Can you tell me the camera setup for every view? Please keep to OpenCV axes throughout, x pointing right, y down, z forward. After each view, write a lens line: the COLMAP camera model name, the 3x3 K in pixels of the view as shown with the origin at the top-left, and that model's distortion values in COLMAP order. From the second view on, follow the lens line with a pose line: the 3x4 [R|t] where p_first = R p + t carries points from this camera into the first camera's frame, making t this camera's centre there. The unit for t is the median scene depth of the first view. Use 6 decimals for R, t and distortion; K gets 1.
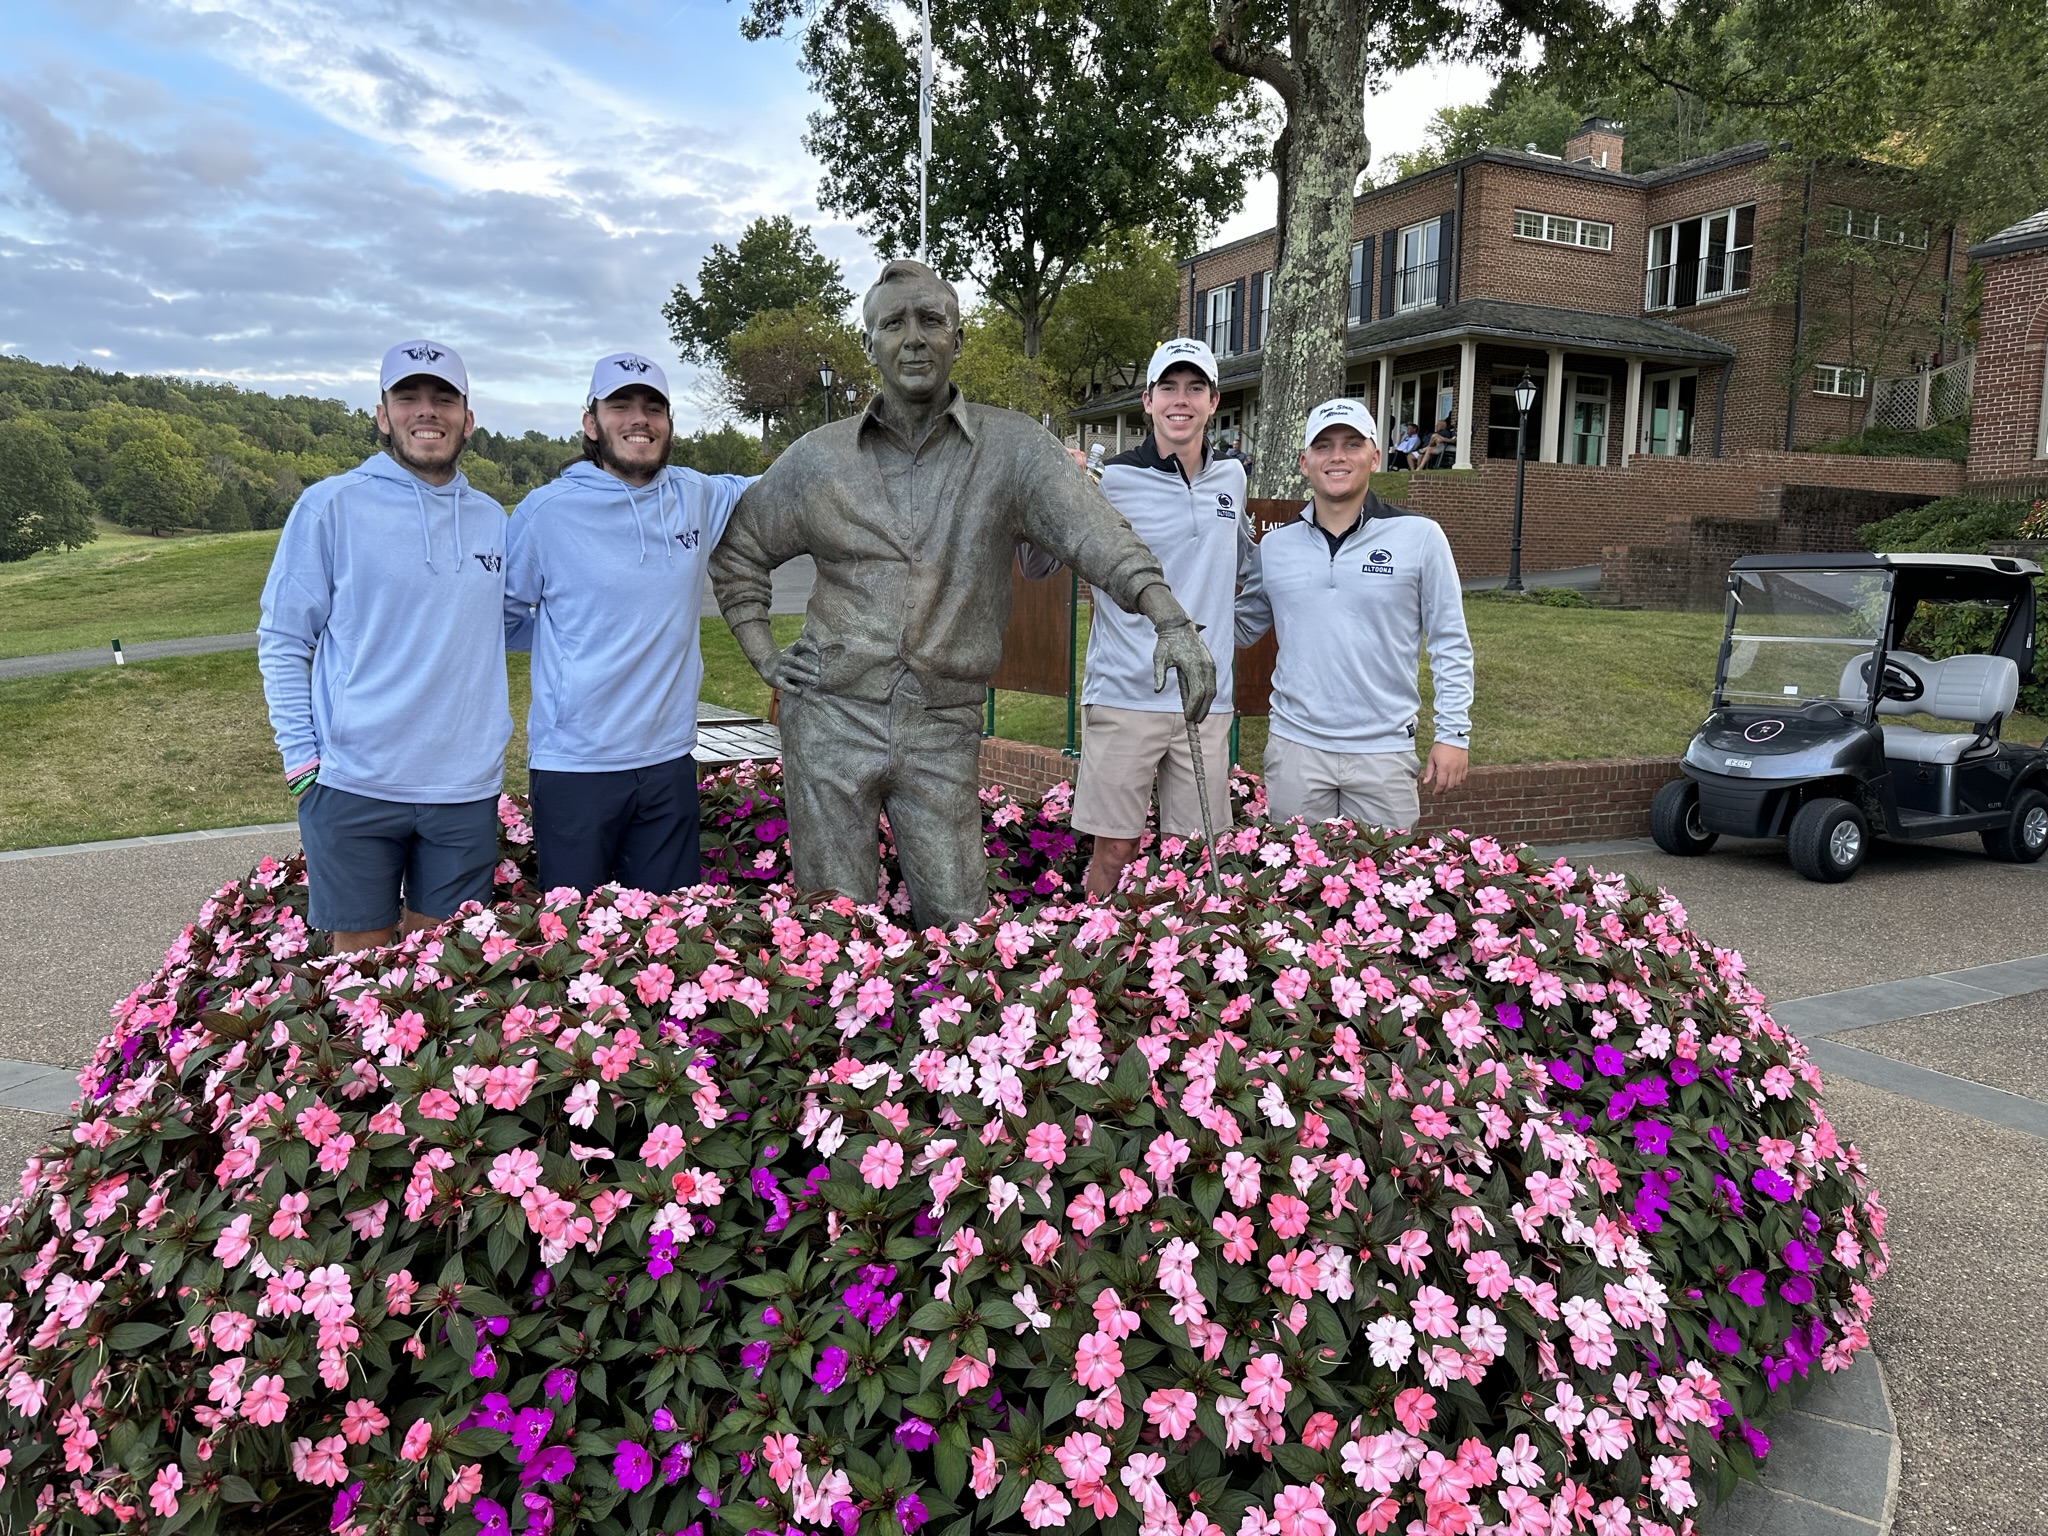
lens RADIAL K [[1419.1, 0, 1018.6], [0, 1419.1, 780.2], [0, 0, 1]] dist [0.032460, -0.044041]
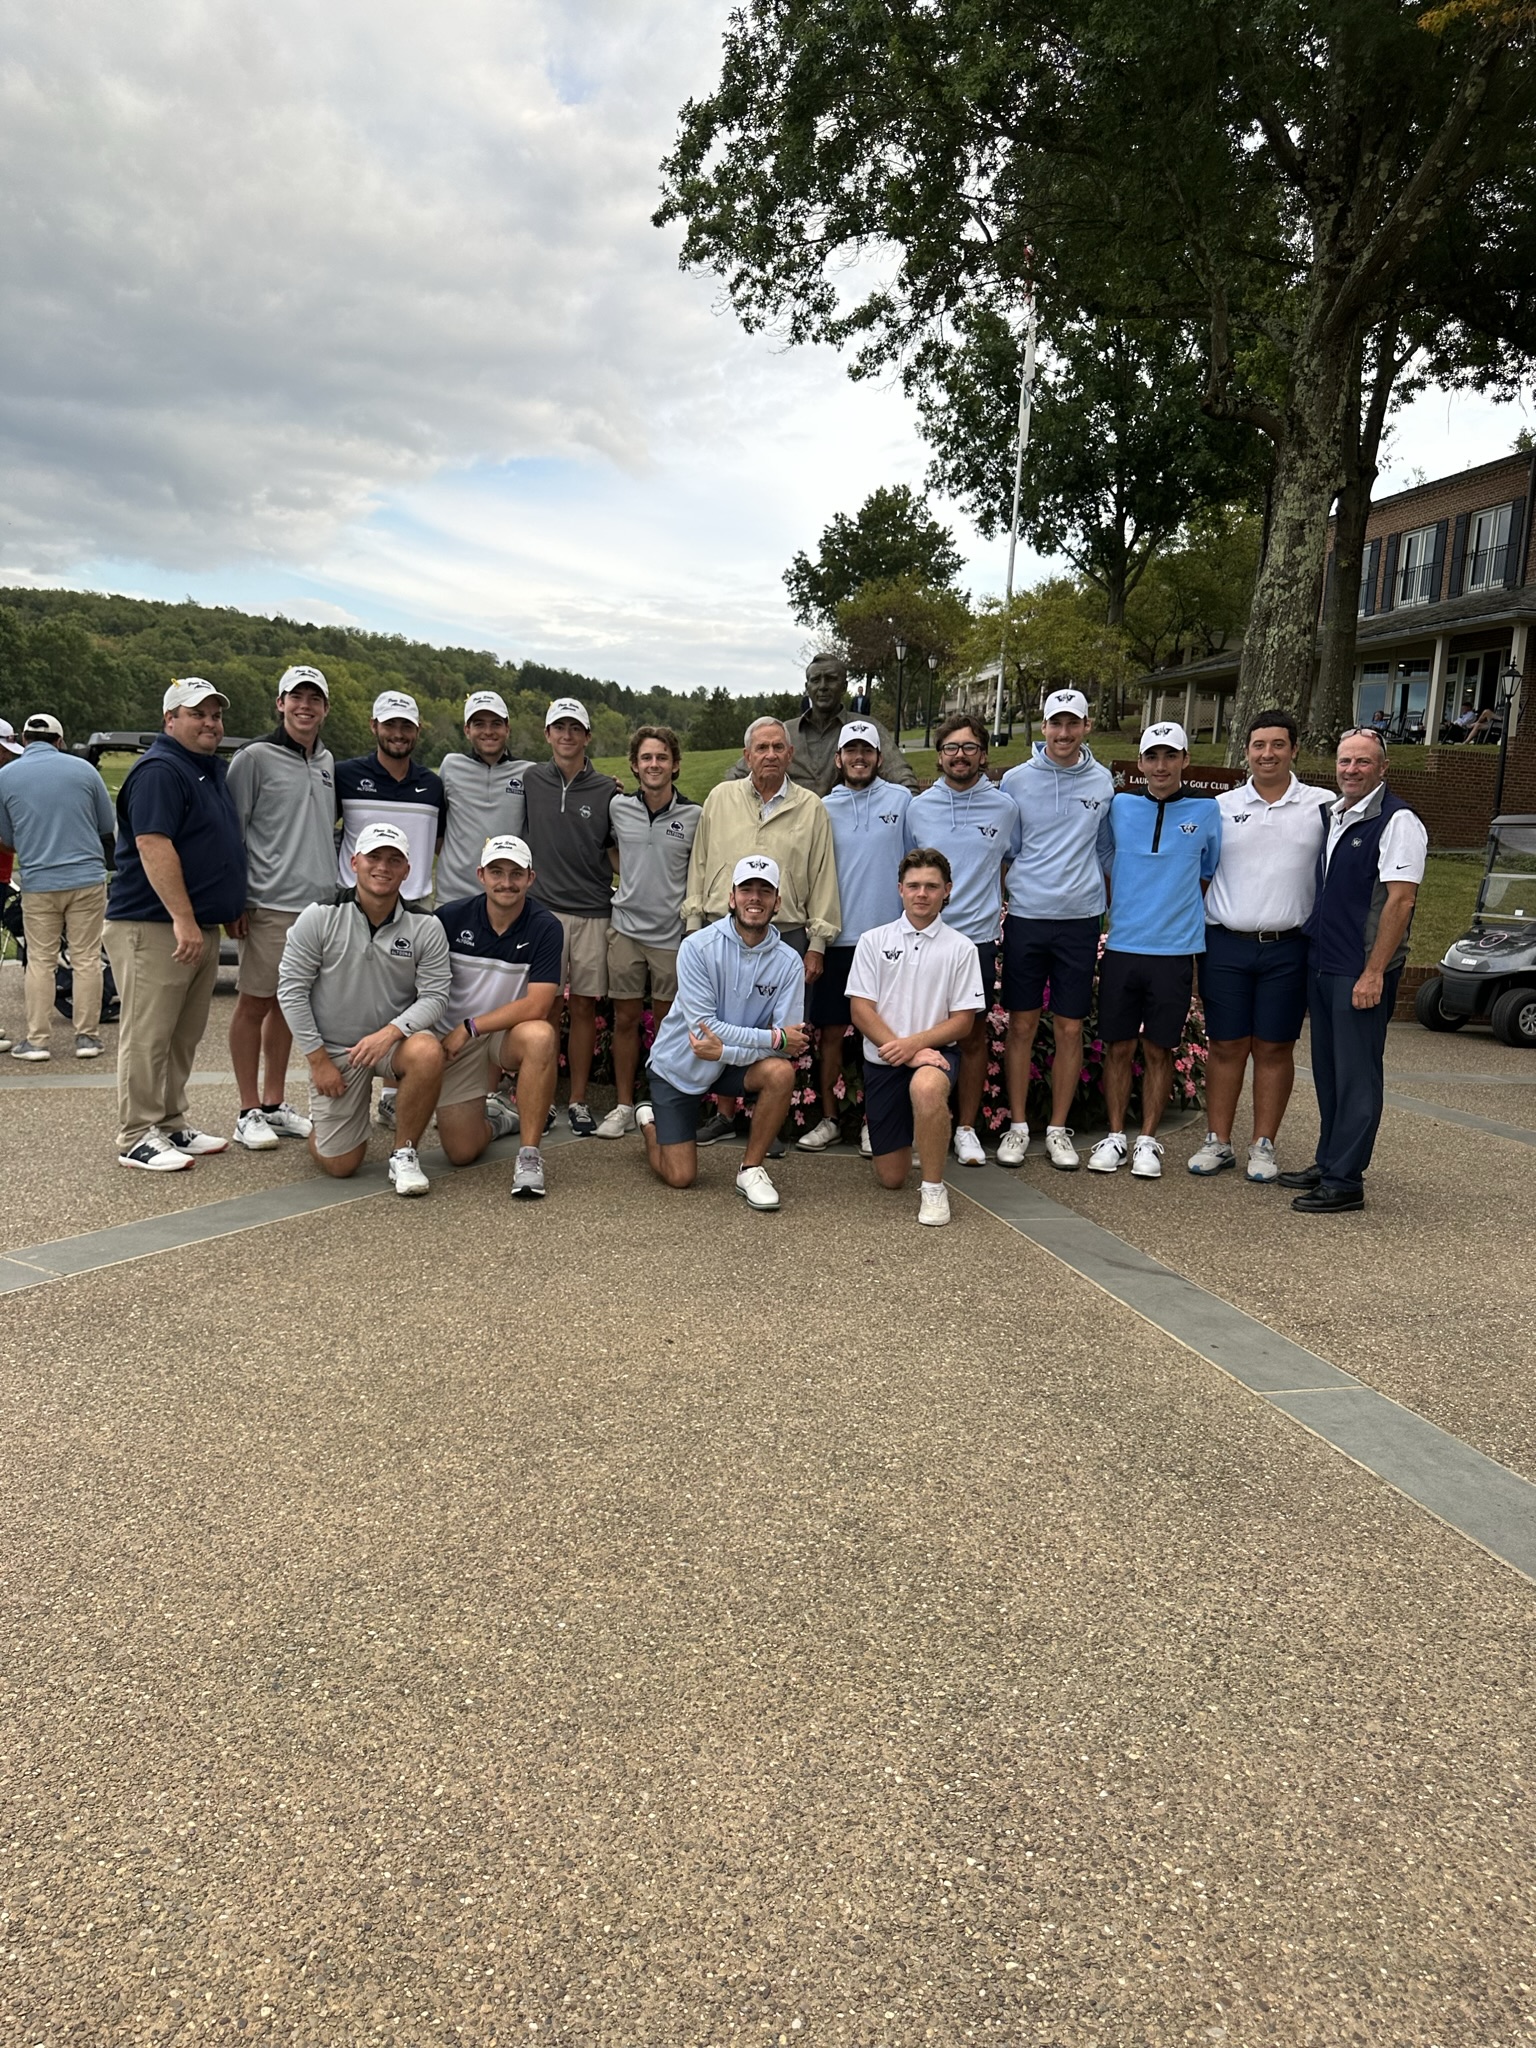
lens RADIAL K [[1464.9, 0, 768.0], [0, 1464.9, 1024.0], [0, 0, 1]] dist [0.051425, -0.088462]
pose [[0.969574, 0.074920, -0.233054, 0.497872], [-0.078539, 0.996891, -0.006275, 0.305323], [0.231859, 0.024388, 0.972444, -1.537849]]
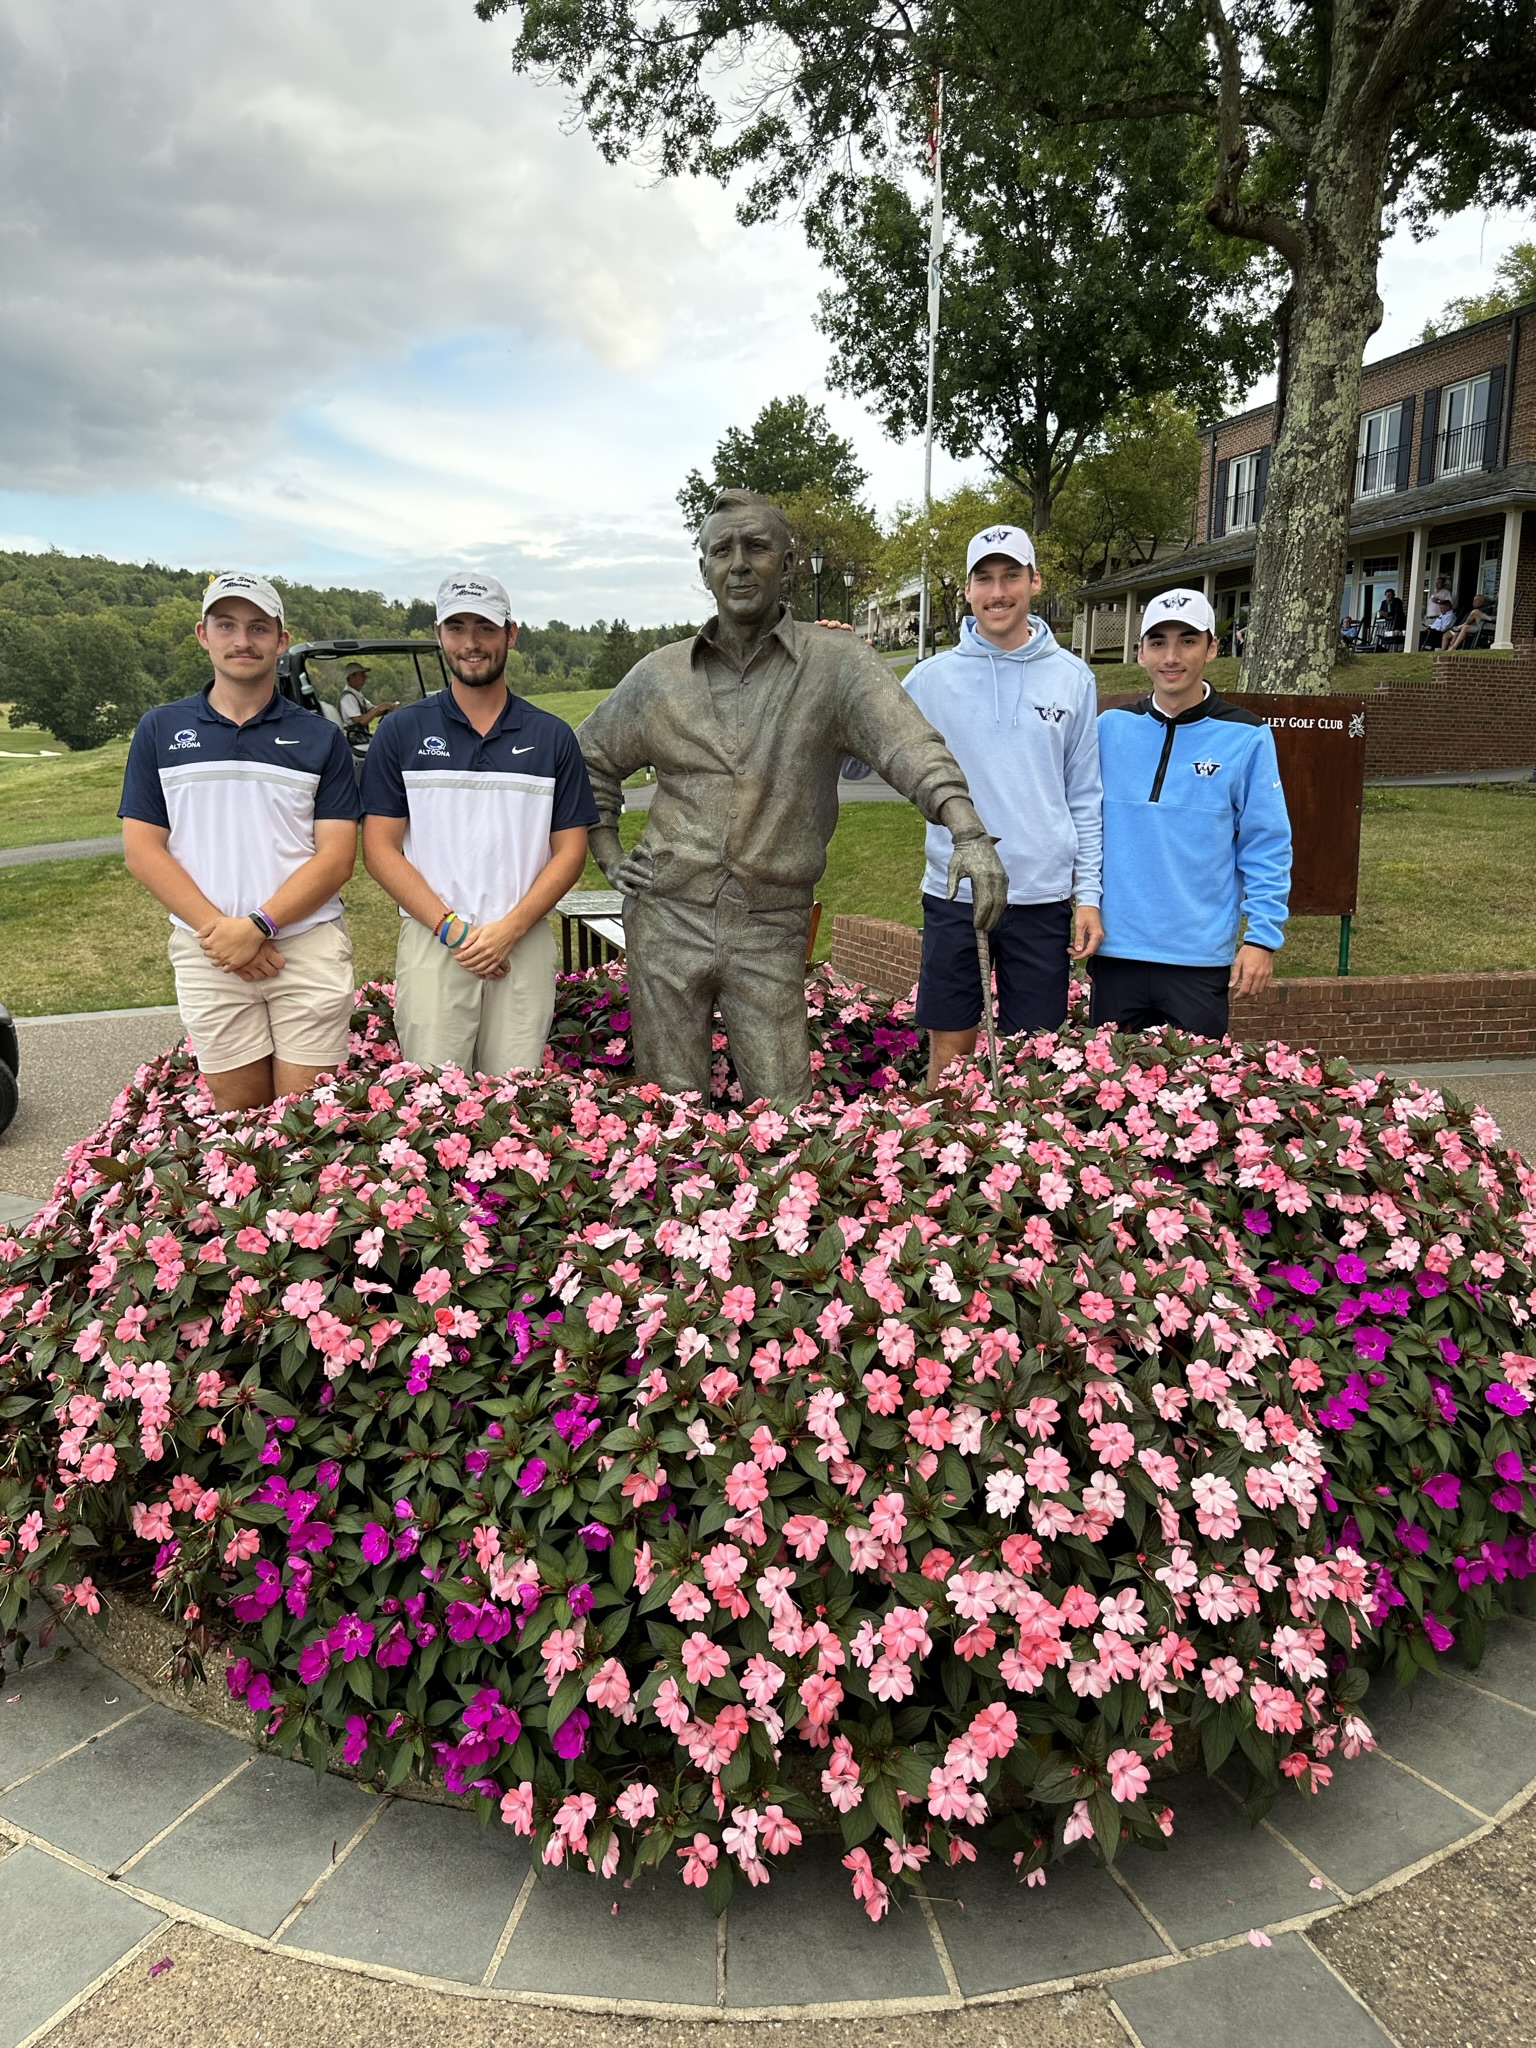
lens RADIAL K [[1439.3, 0, 785.9], [0, 1439.3, 1032.2], [0, 0, 1]] dist [0.015344, -0.020289]
pose [[0.985558, 0.032461, -0.166198, 0.168083], [-0.025288, 0.998663, 0.045097, -0.010243], [0.167440, -0.040243, 0.985061, -0.082735]]
